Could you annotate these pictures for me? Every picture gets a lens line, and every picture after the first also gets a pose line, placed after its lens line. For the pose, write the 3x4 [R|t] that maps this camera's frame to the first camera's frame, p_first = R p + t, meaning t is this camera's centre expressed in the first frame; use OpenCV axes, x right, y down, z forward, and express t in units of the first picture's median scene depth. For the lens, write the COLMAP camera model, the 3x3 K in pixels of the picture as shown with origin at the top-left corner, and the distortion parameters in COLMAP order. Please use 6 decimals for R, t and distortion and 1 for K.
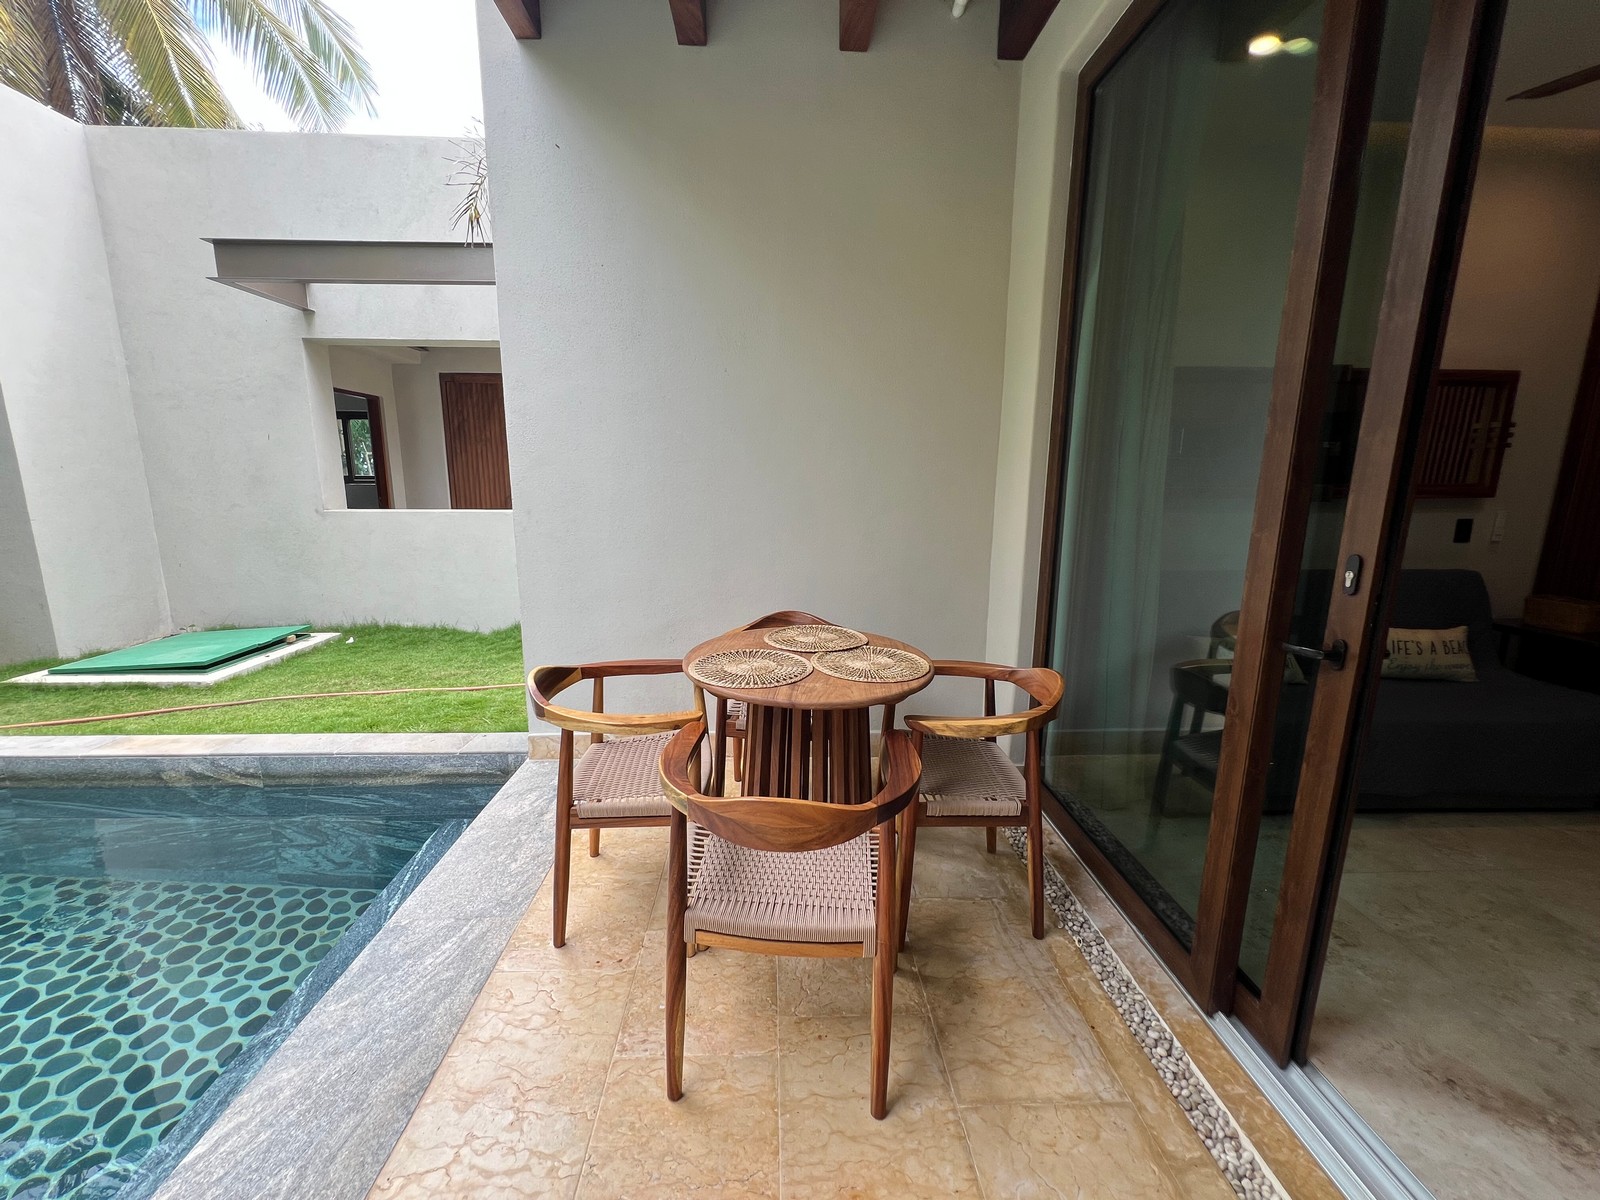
lens RADIAL K [[639.9, 0, 800.4], [0, 639.9, 595.5], [0, 0, 1]] dist [-0.003258, 0.000529]
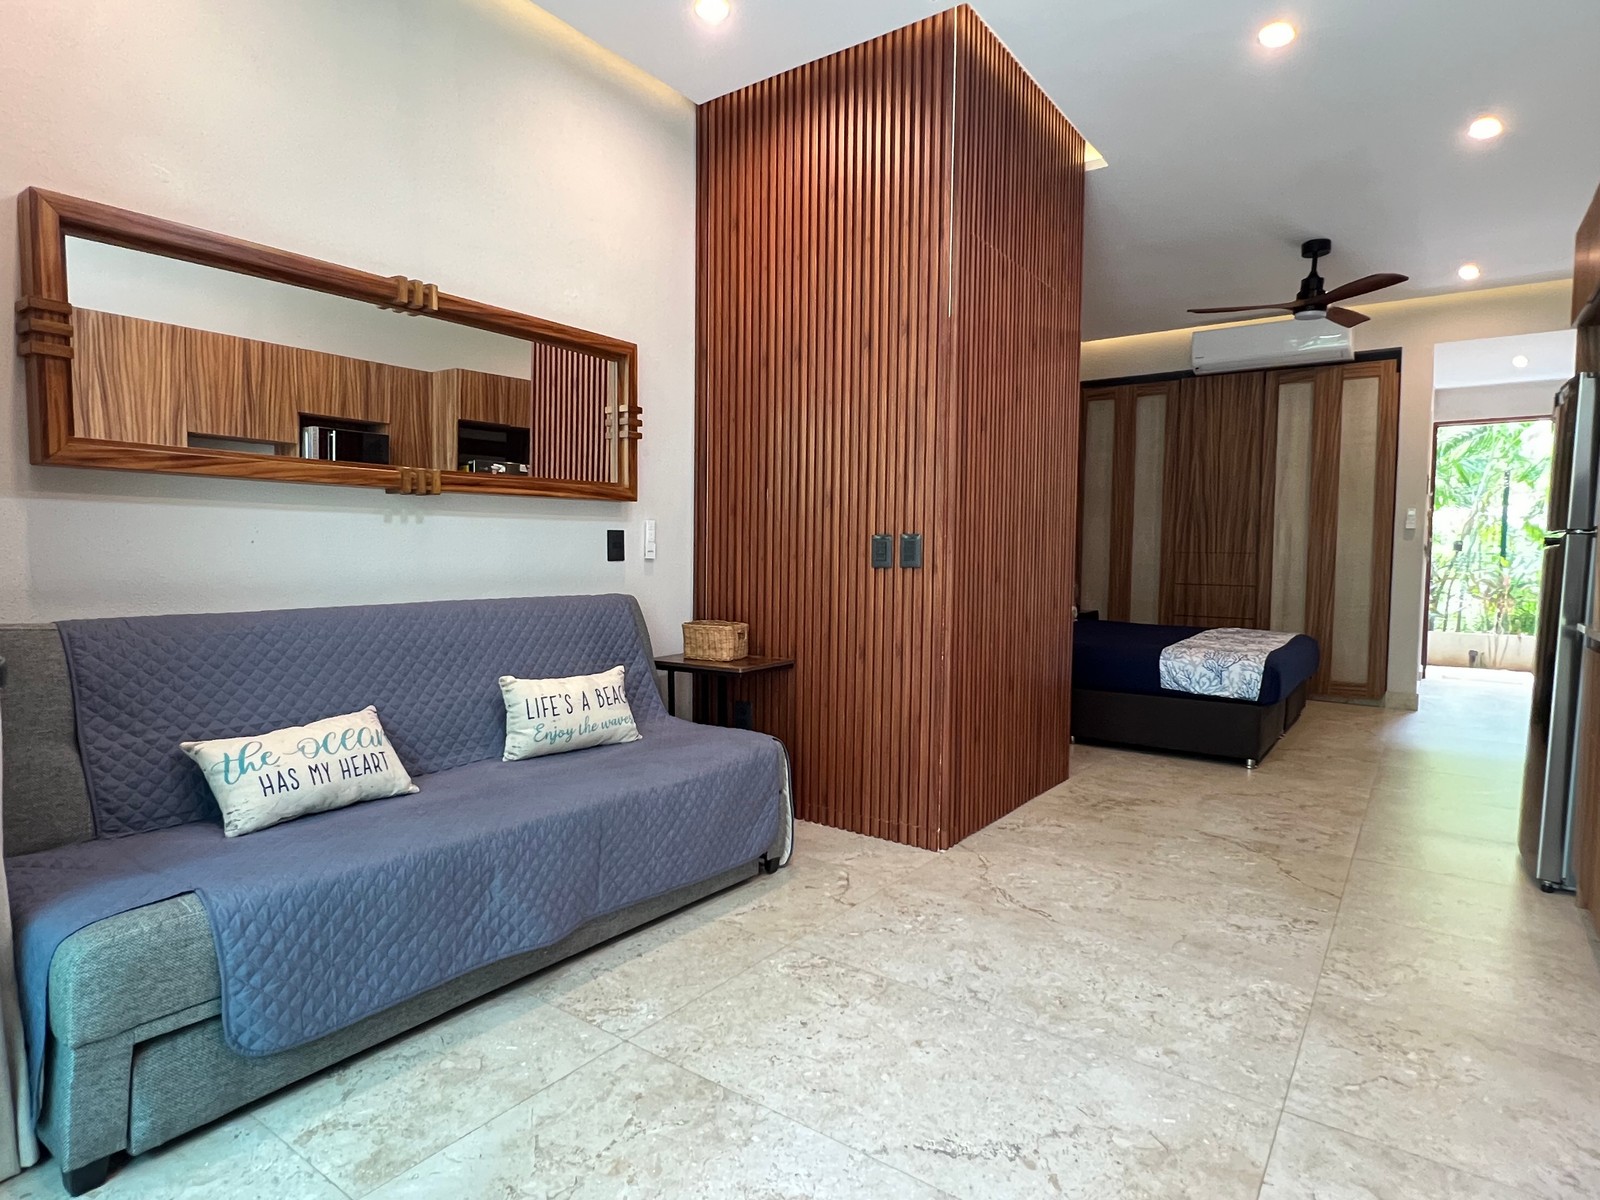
lens RADIAL K [[885.5, 0, 802.7], [0, 885.5, 598.4], [0, 0, 1]] dist [-0.004365, 0.000995]
pose [[0.613557, -0.040584, 0.788606, 0.368358], [0.142291, 0.988013, -0.059860, 0.060697], [-0.776724, 0.148940, 0.611978, 0.204448]]
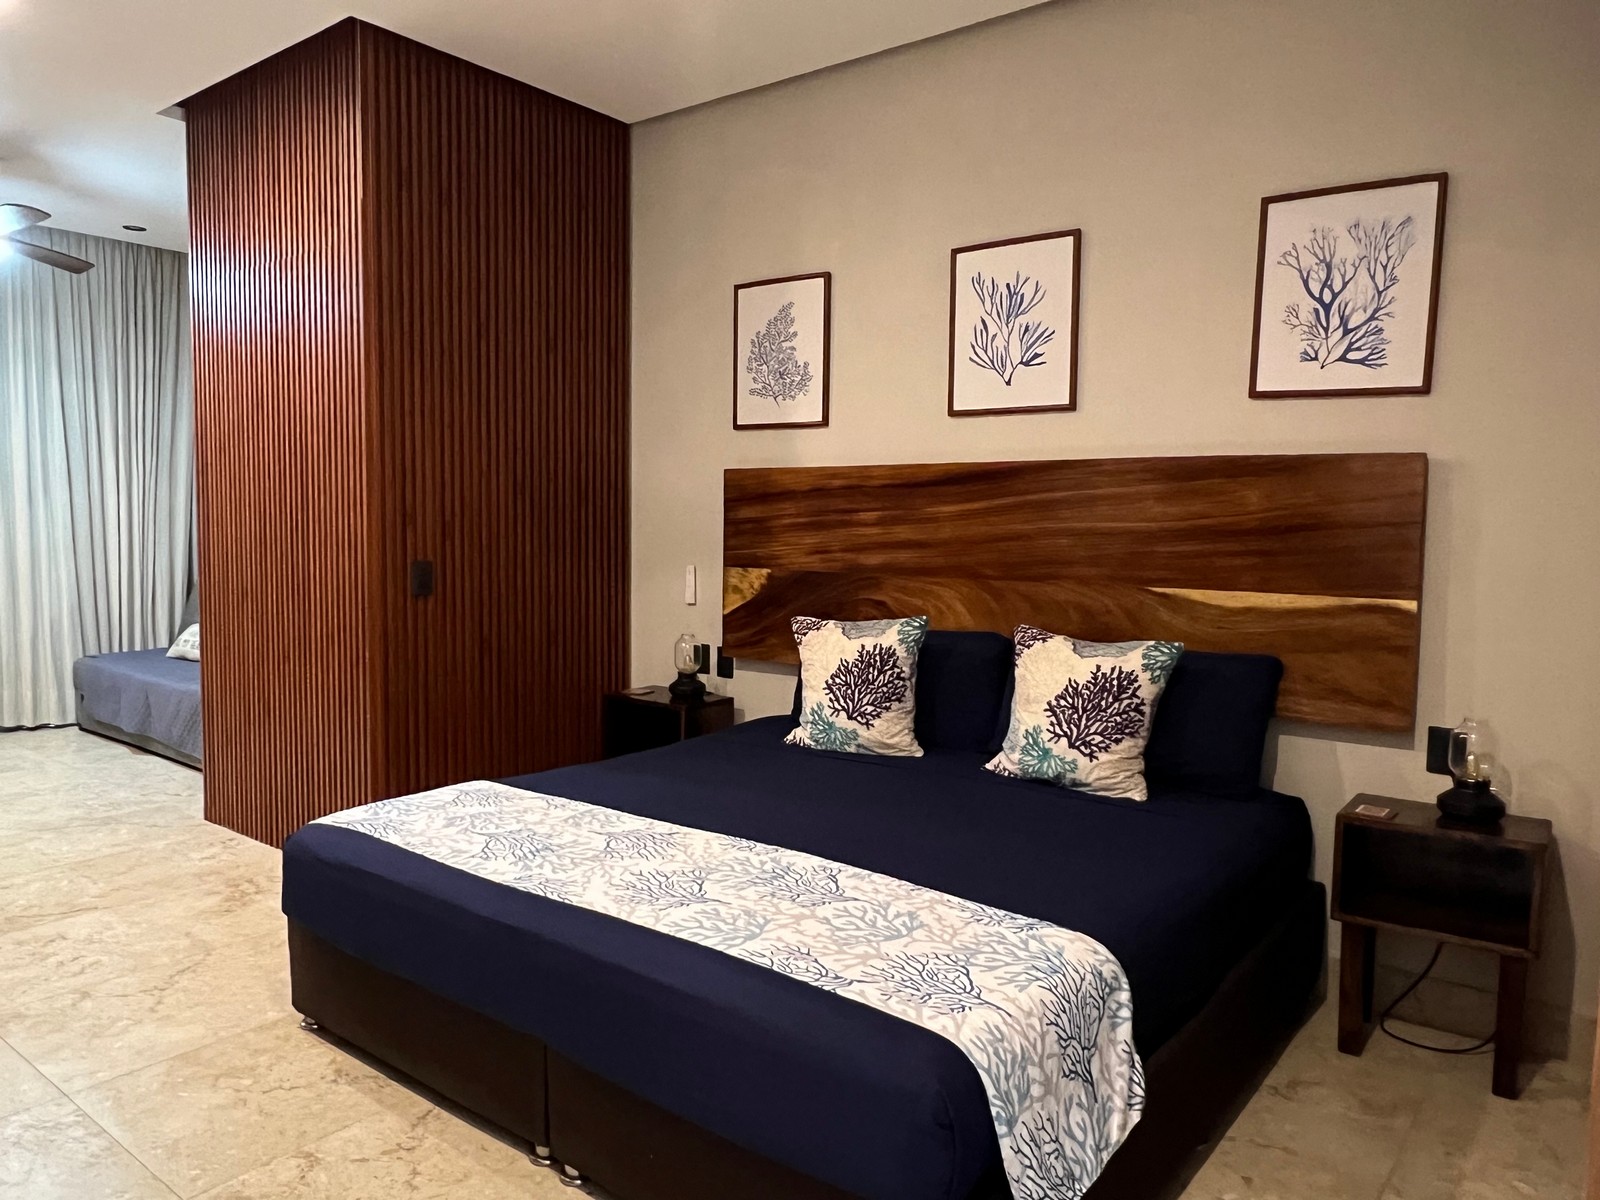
lens RADIAL K [[1111.4, 0, 796.1], [0, 1111.4, 608.7], [0, 0, 1]] dist [-0.001946, -0.000870]
pose [[0.760103, 0.060465, -0.646983, 2.921639], [-0.132951, 0.989069, -0.063762, 0.015883], [0.636056, 0.134483, 0.759834, 0.068175]]
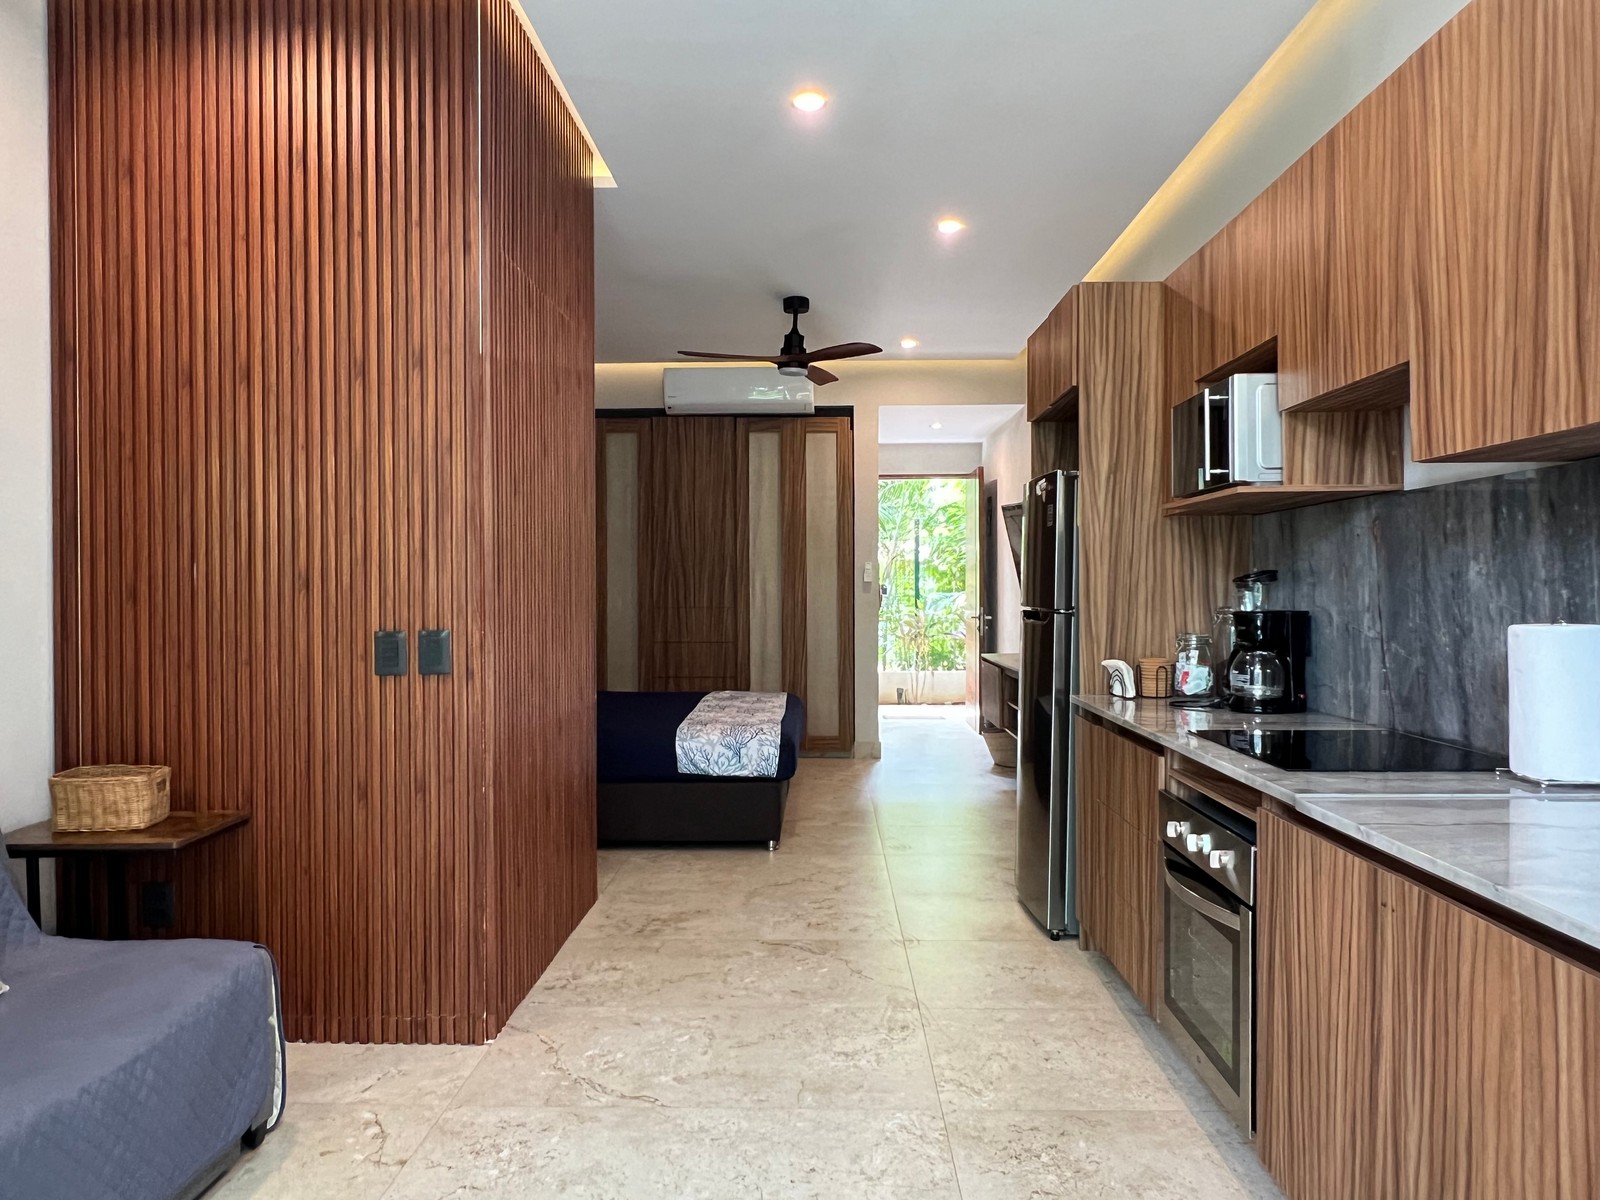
lens RADIAL K [[1042.9, 0, 806.5], [0, 1042.9, 595.3], [0, 0, 1]] dist [-0.004822, -0.000085]
pose [[0.056180, -0.014967, 0.998308, 0.362207], [0.193546, 0.981084, 0.003817, -0.029245], [-0.979481, 0.193004, 0.058015, 0.348612]]
